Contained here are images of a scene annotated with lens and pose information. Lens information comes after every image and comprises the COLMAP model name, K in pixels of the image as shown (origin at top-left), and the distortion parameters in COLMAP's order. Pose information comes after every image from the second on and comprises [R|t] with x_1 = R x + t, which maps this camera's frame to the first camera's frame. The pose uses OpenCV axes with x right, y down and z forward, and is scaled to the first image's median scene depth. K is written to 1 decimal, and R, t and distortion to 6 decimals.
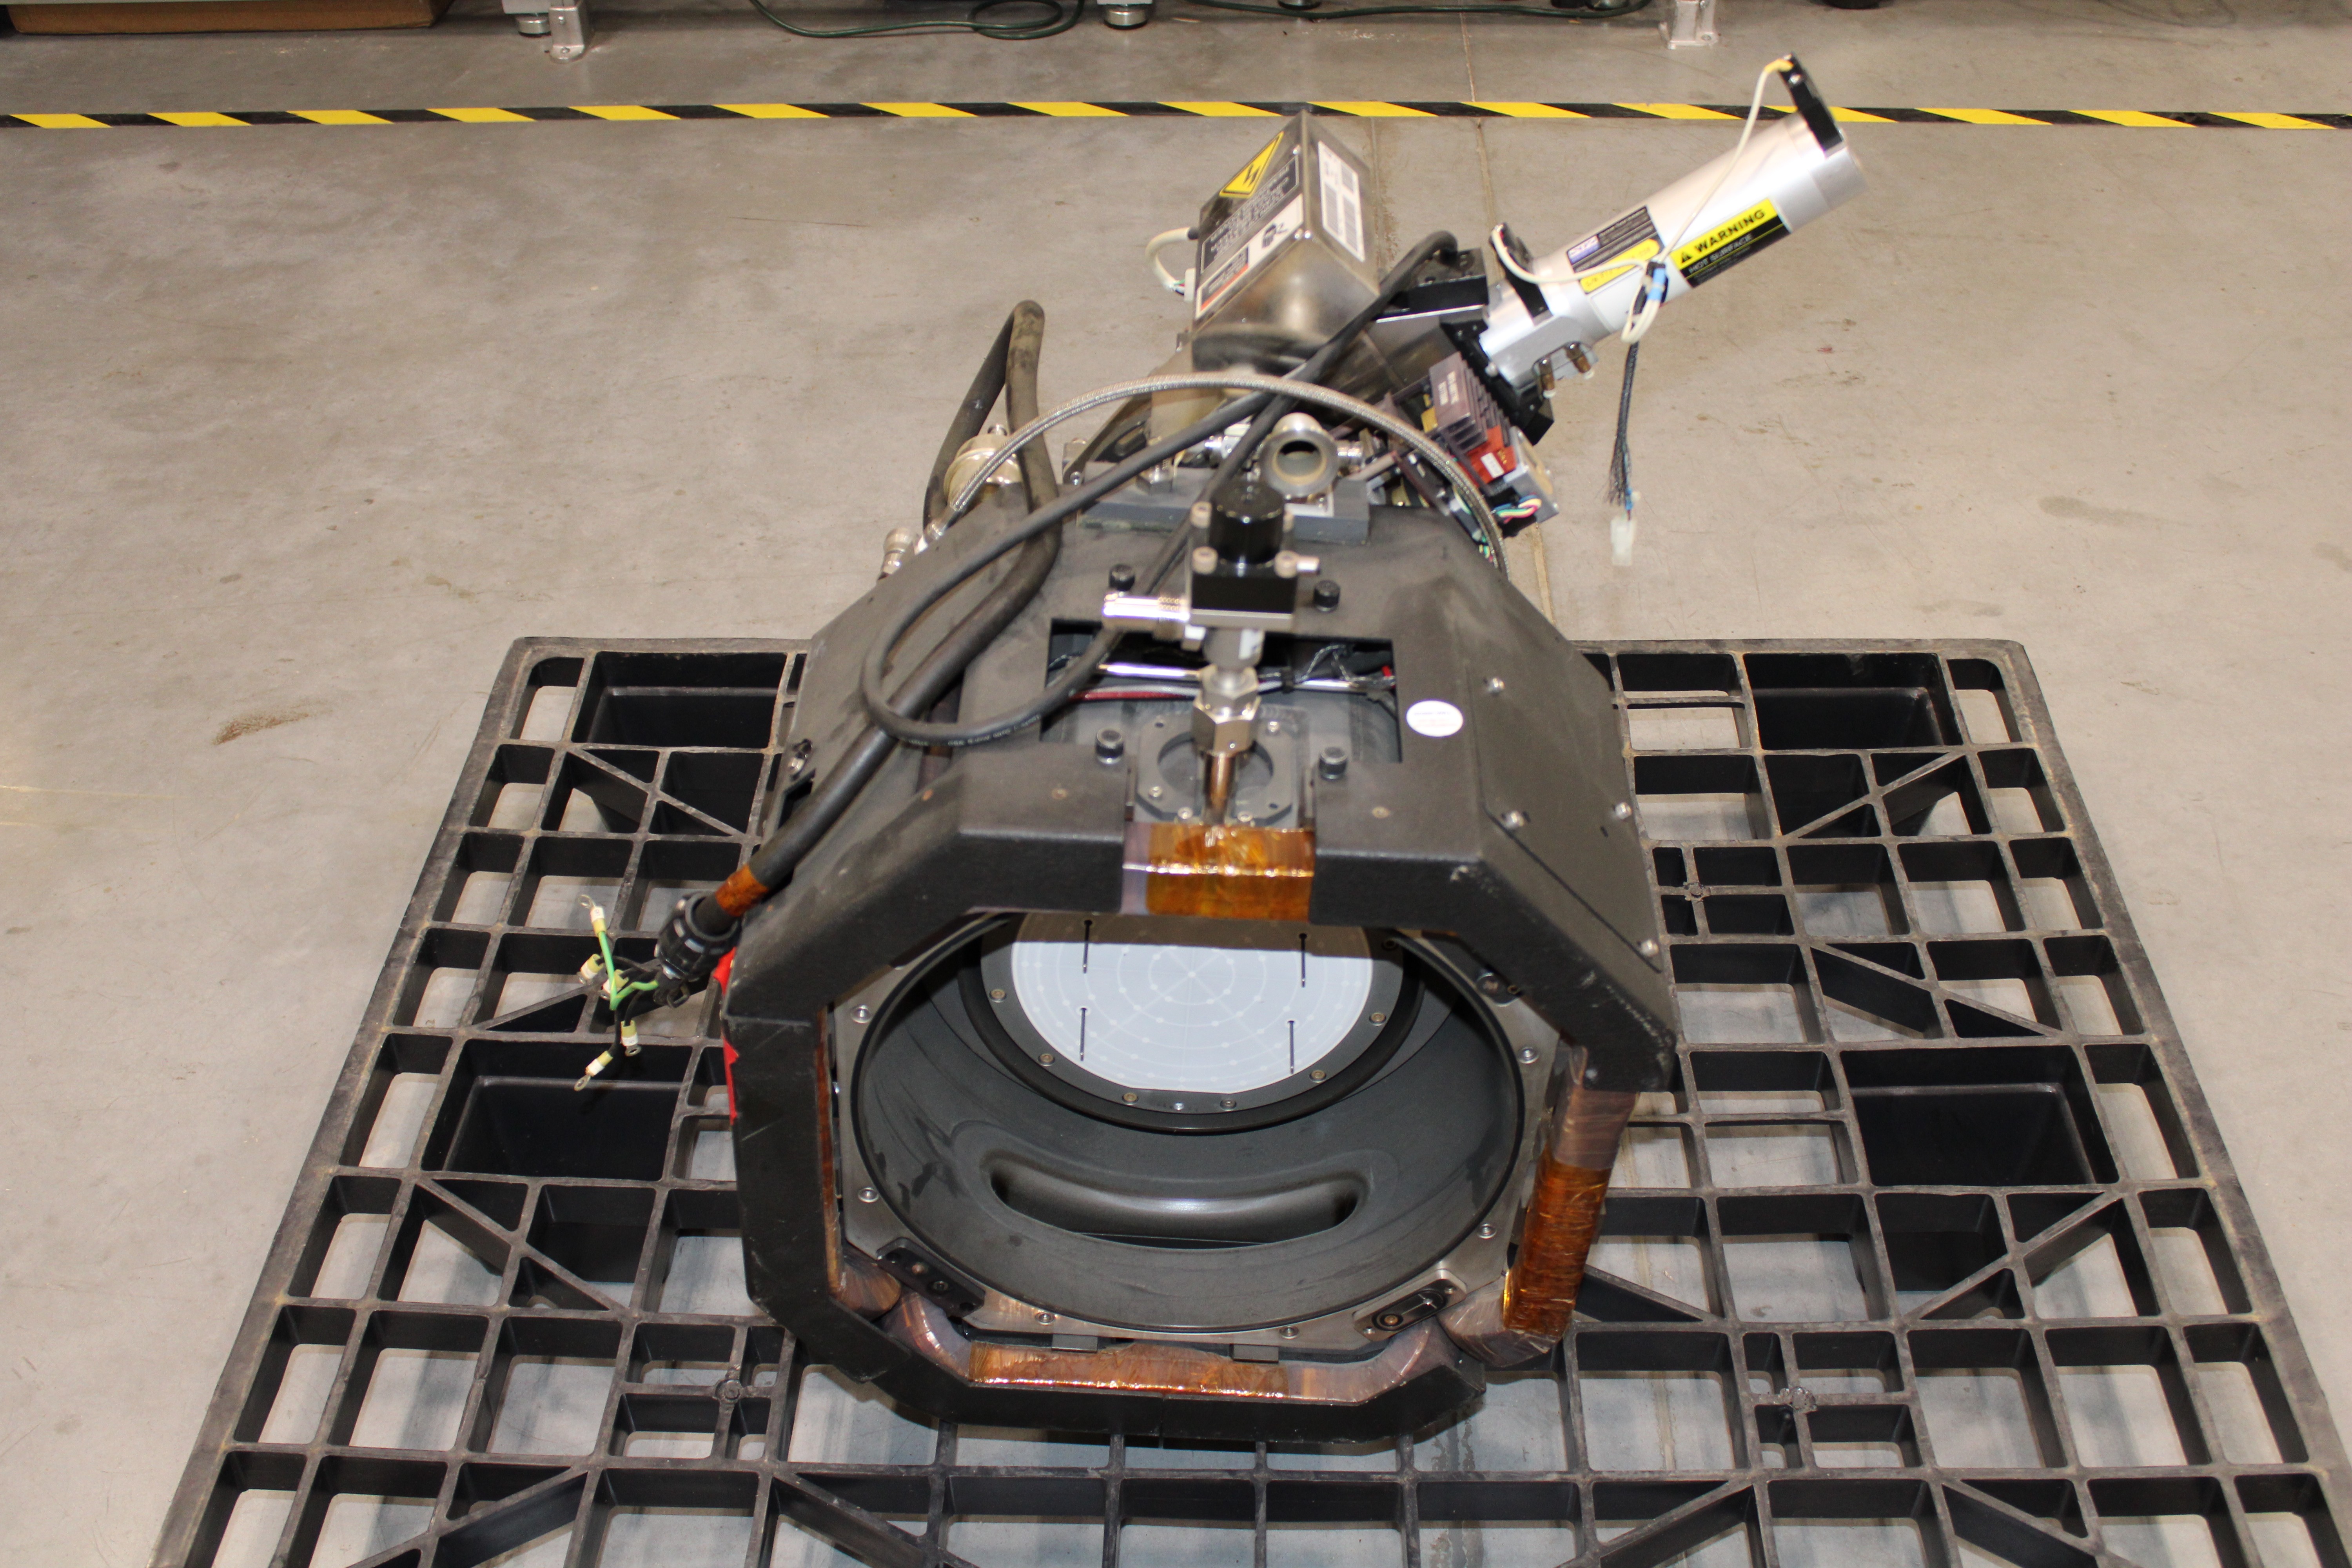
lens RADIAL K [[2457.6, 0, 1167.5], [0, 2457.6, 797.7], [0, 0, 1]] dist [-0.100073, 0.000000]
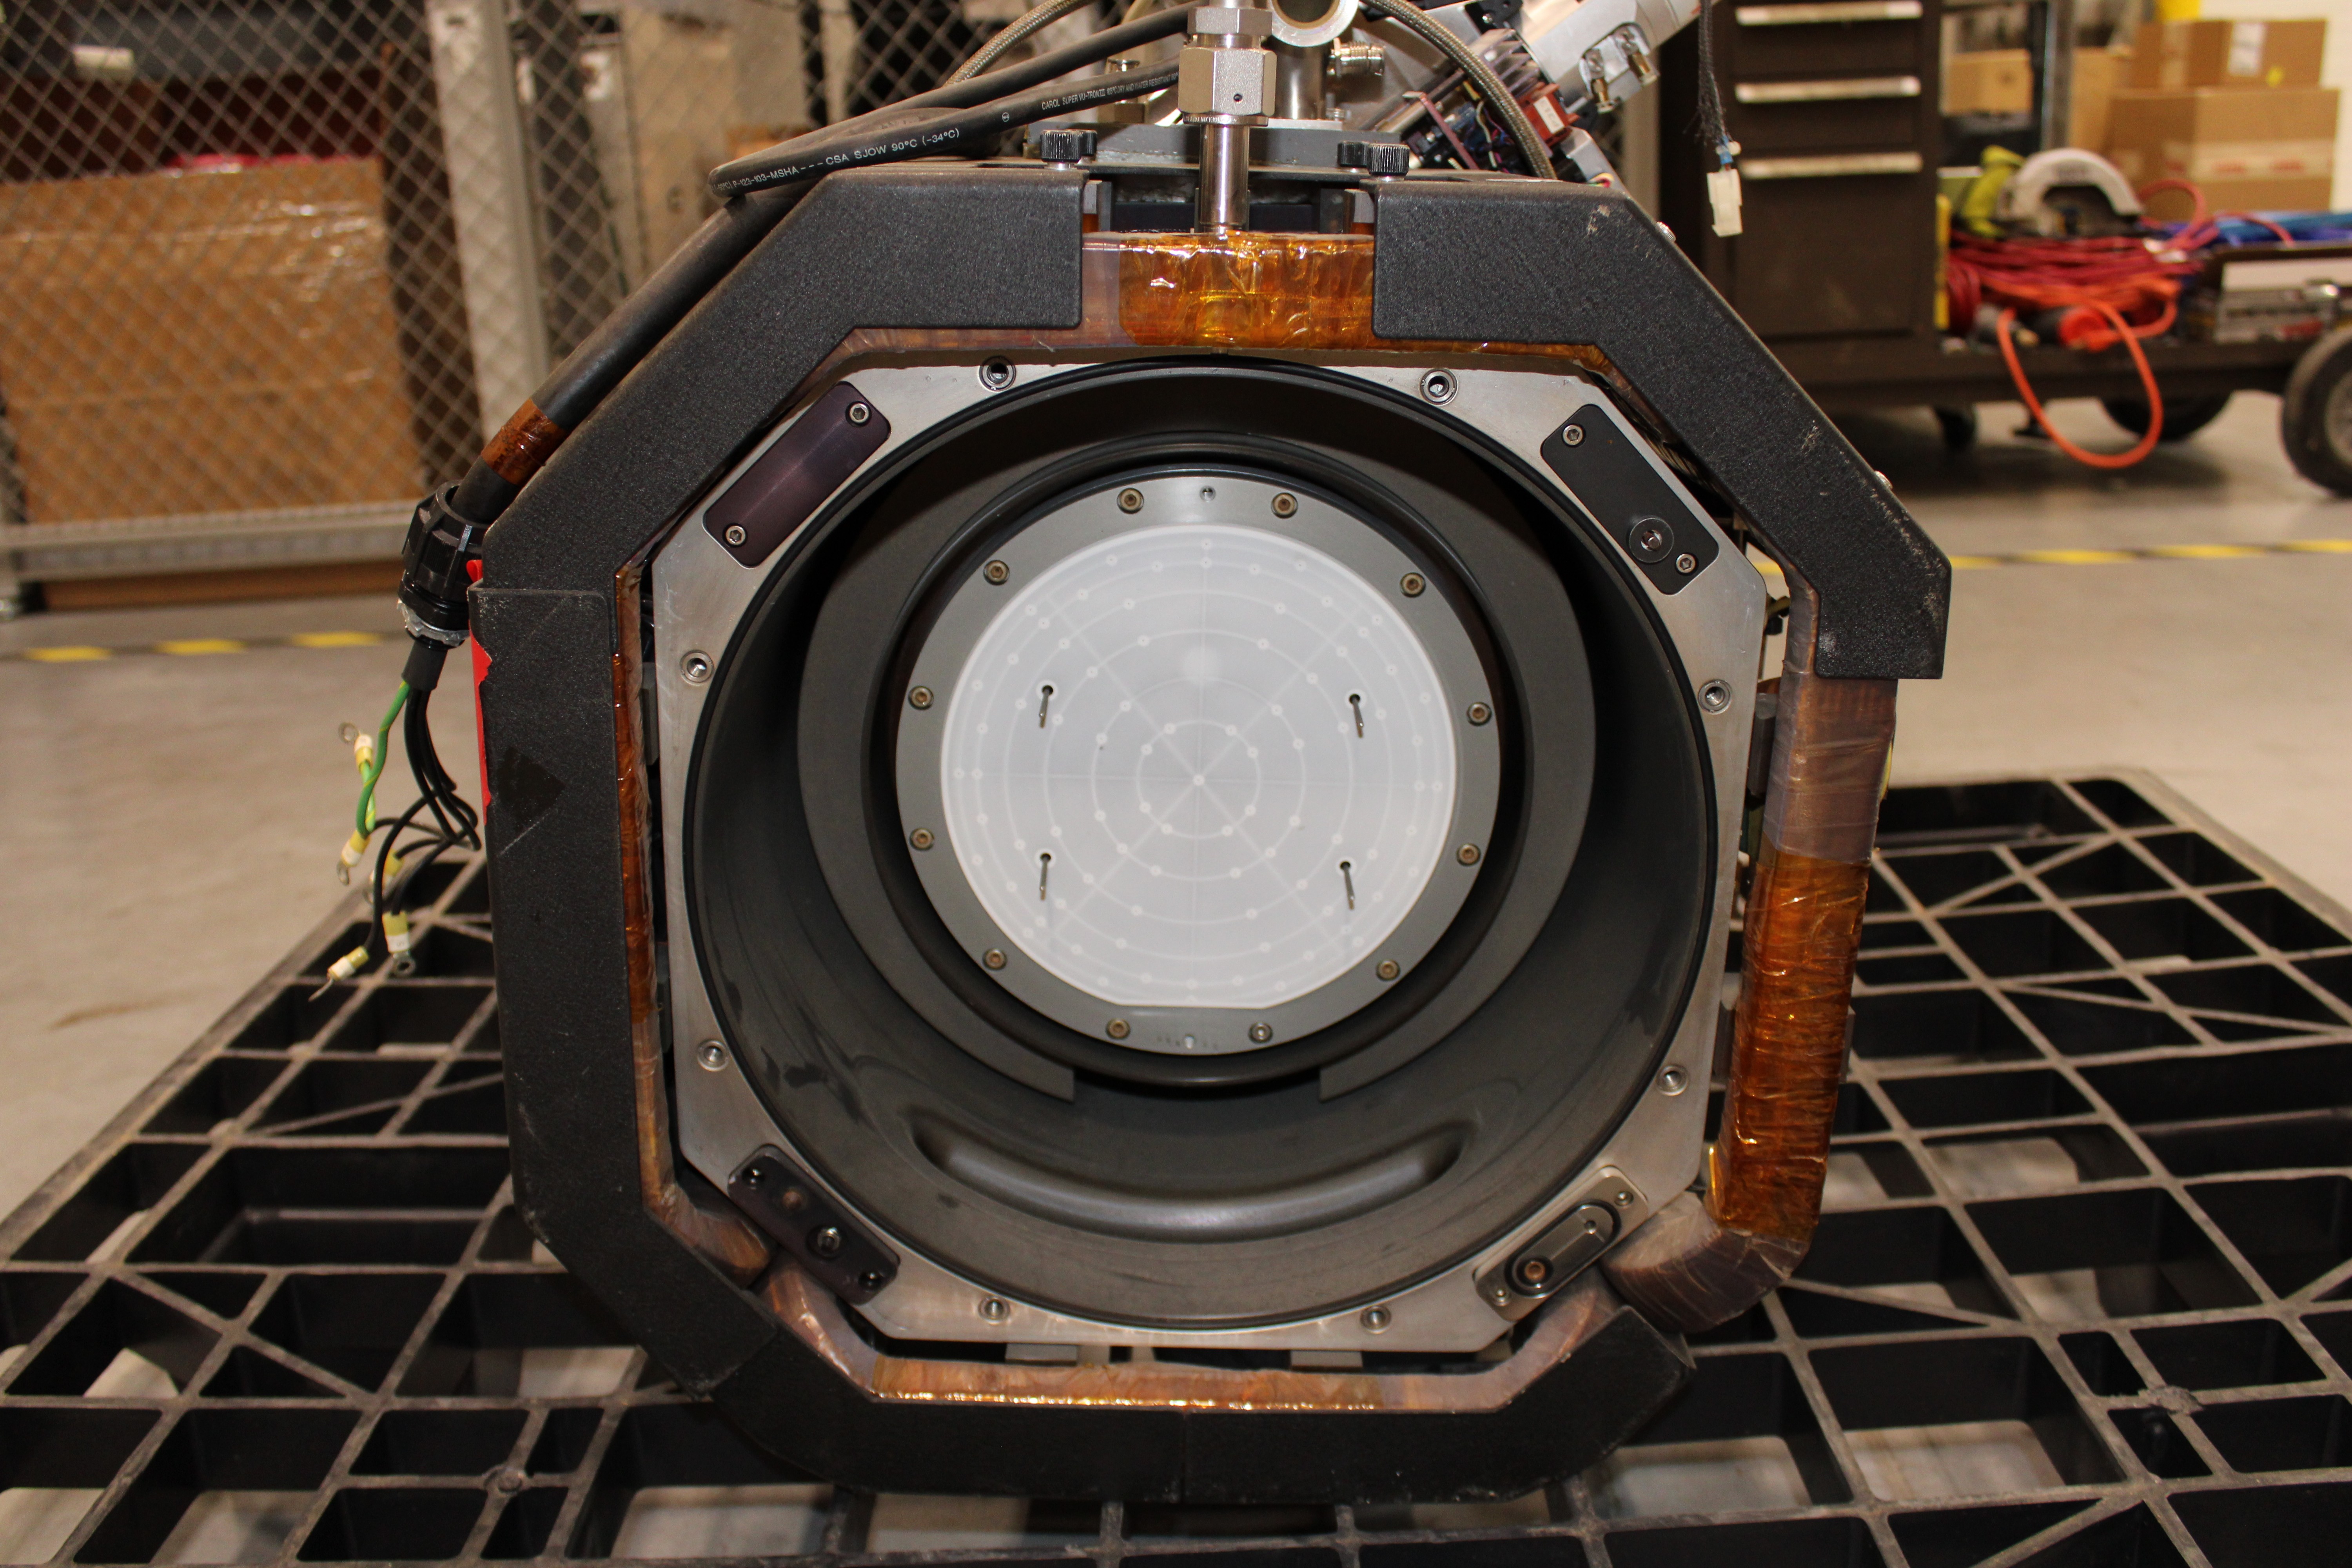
lens RADIAL K [[2151.1, 0, 1185.8], [0, 2151.1, 776.5], [0, 0, 1]] dist [-0.098032, 0.000000]
pose [[0.999114, -0.037411, 0.019301, -0.005370], [0.041982, 0.919215, -0.391511, 0.305831], [-0.003095, 0.391974, 0.919971, 0.431119]]
